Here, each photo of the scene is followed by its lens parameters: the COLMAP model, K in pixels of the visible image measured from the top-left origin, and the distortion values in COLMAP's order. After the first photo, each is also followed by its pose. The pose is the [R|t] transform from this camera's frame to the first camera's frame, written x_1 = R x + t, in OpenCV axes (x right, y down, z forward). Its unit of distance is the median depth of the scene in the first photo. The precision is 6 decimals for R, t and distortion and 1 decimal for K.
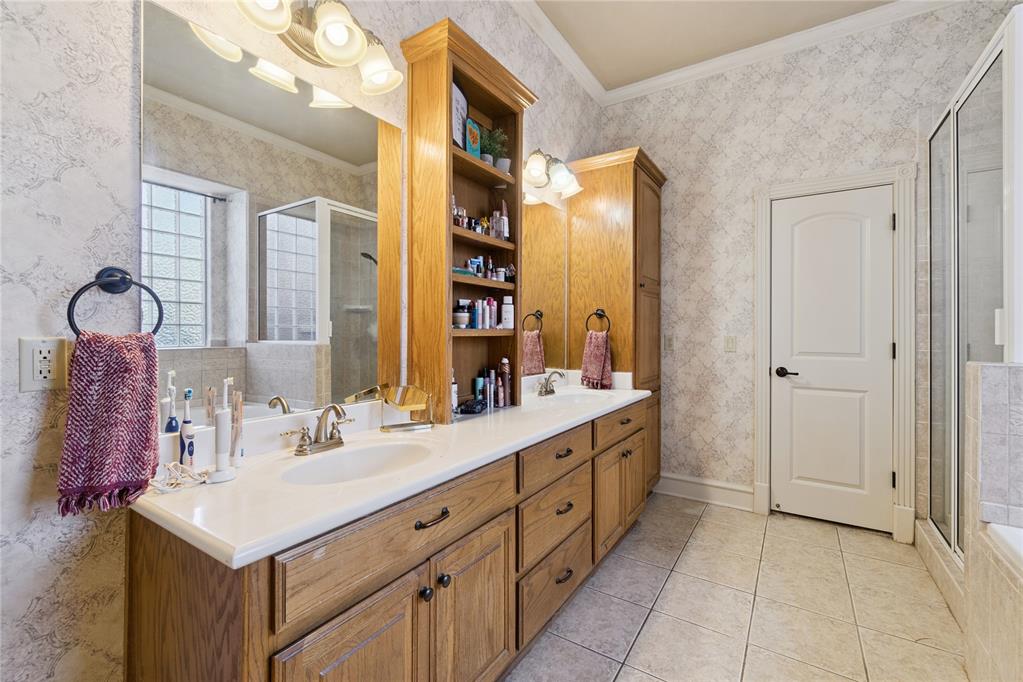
lens RADIAL K [[439.1, 0, 514.4], [0, 439.1, 330.3], [0, 0, 1]] dist [-0.007145, 0.002748]
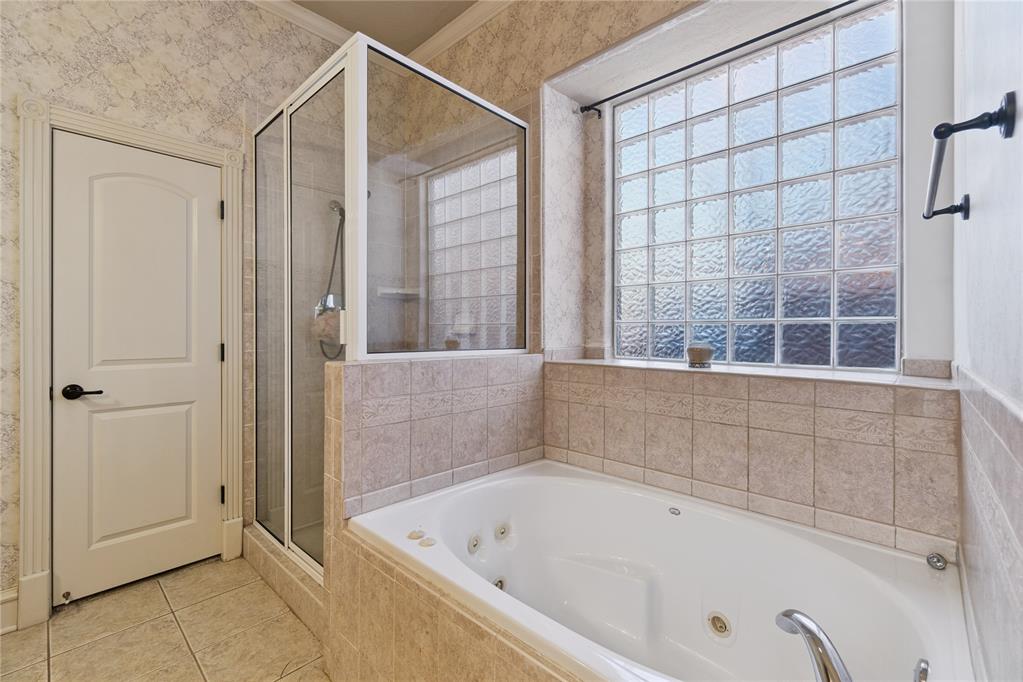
lens RADIAL K [[439.1, 0, 513.0], [0, 439.1, 332.6], [0, 0, 1]] dist [-0.007145, 0.002748]
pose [[0.173539, -0.004616, 0.984816, 0.081653], [-0.003167, 0.999981, 0.005245, -0.000959], [-0.984822, -0.004029, 0.173521, 0.255814]]
